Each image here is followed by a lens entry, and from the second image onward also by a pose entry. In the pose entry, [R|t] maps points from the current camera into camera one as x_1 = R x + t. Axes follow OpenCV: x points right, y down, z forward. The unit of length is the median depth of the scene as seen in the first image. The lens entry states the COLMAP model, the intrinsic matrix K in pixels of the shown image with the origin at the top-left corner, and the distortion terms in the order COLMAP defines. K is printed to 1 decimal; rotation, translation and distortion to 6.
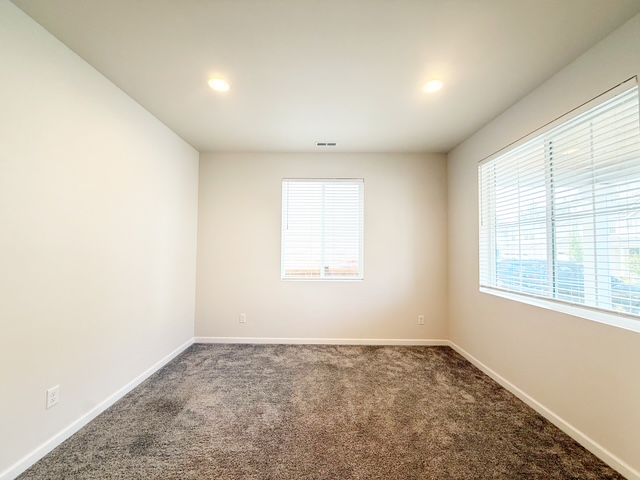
lens RADIAL K [[255.2, 0, 318.3], [0, 255.2, 240.5], [0, 0, 1]] dist [0.002683, 0.000062]
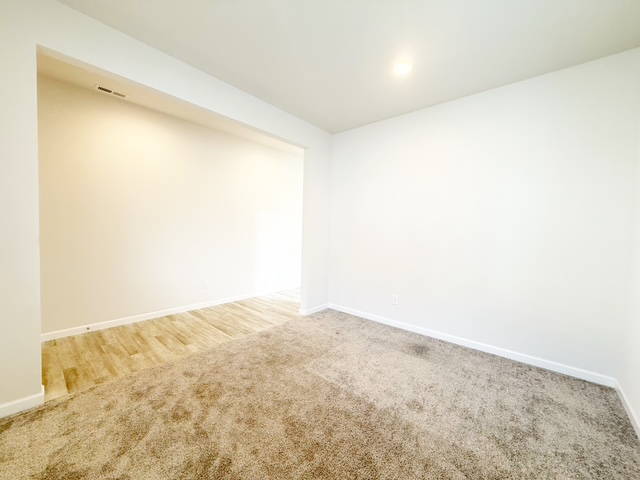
lens RADIAL K [[255.2, 0, 317.3], [0, 255.2, 239.6], [0, 0, 1]] dist [0.002683, 0.000062]
pose [[-0.653911, 0.001598, -0.756569, 0.484757], [-0.007690, 0.999932, 0.008759, 0.076161], [0.756532, 0.011545, -0.653855, 1.056554]]
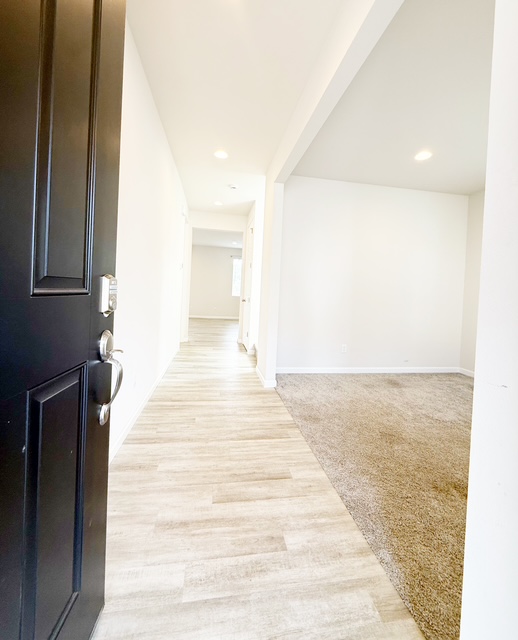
lens RADIAL K [[273.0, 0, 259.1], [0, 273.0, 318.2], [0, 0, 1]] dist [0.000029, -0.000022]
pose [[0.163515, 0.095846, -0.981874, 0.613920], [-0.009384, 0.995375, 0.095601, 0.082521], [0.986496, -0.006418, 0.163658, -0.047318]]
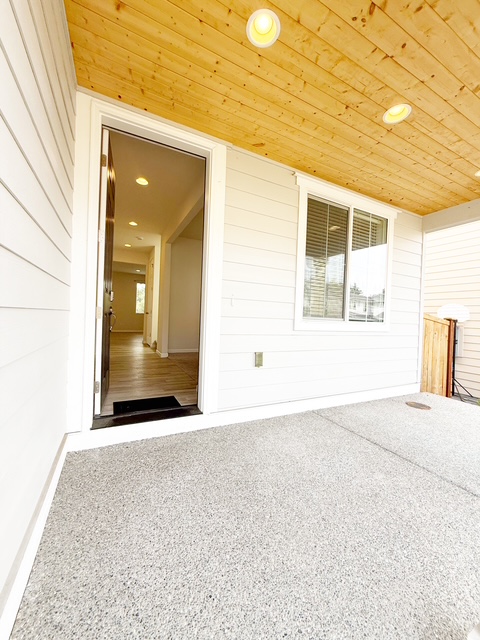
lens RADIAL K [[255.2, 0, 239.8], [0, 255.2, 320.7], [0, 0, 1]] dist [0.002683, 0.000062]
pose [[0.444804, 0.023260, -0.895326, 1.398848], [-0.006955, 0.999722, 0.022517, 0.151653], [0.895601, -0.003789, 0.444843, -0.144980]]
